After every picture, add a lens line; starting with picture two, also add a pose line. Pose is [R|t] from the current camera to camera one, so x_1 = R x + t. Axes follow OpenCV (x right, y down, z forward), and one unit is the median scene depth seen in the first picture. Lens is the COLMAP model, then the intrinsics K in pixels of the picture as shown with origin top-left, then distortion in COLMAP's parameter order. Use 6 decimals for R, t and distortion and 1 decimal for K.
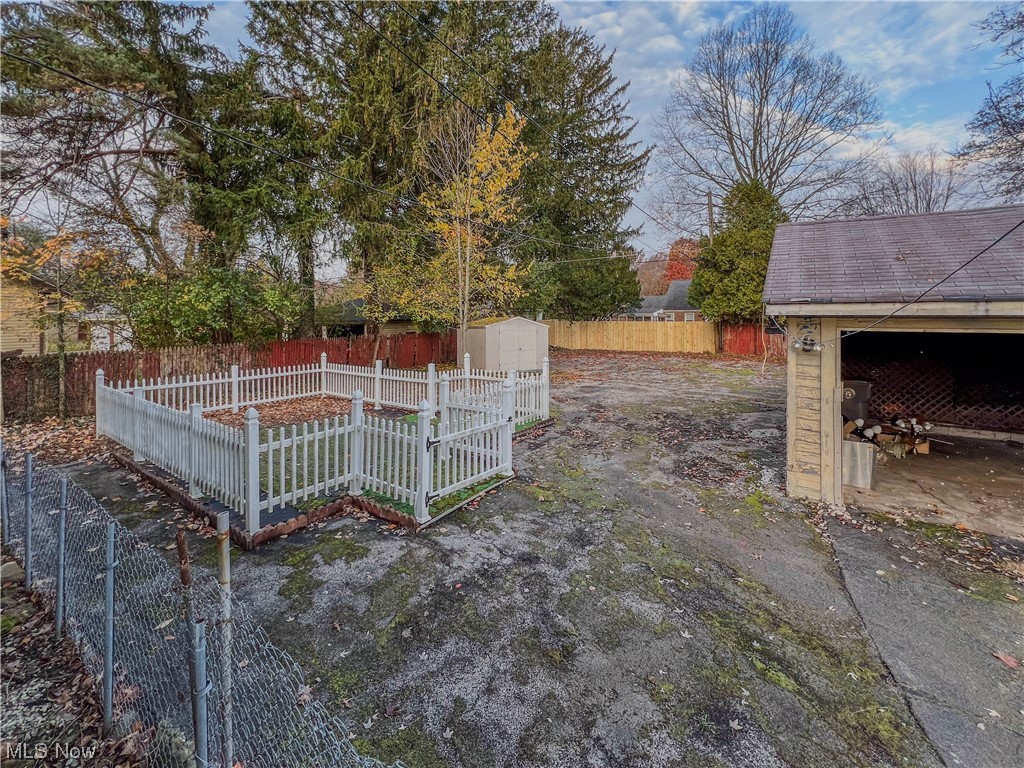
lens RADIAL K [[433.4, 0, 502.3], [0, 433.4, 320.9], [0, 0, 1]] dist [-0.002006, -0.000228]
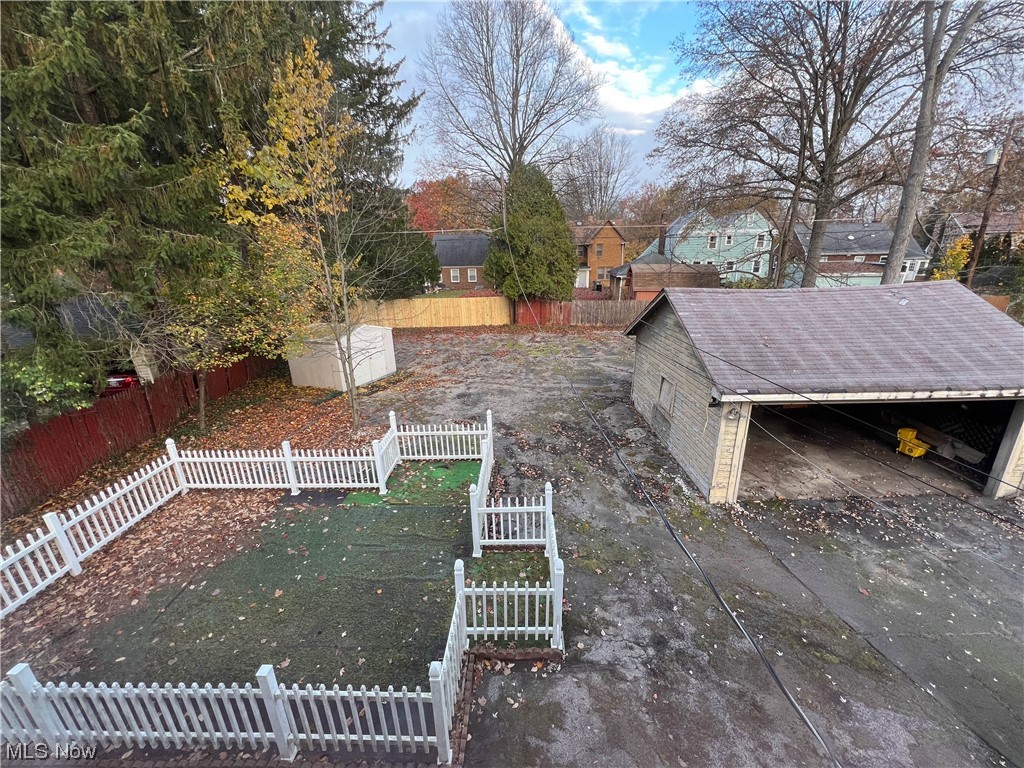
lens RADIAL K [[406.4, 0, 512.2], [0, 406.4, 389.4], [0, 0, 1]] dist [-0.000983, 0.000162]
pose [[0.820123, -0.192084, 0.538982, -0.752252], [0.018919, 0.950557, 0.309974, -0.537049], [-0.571874, -0.244020, 0.783208, 0.396594]]
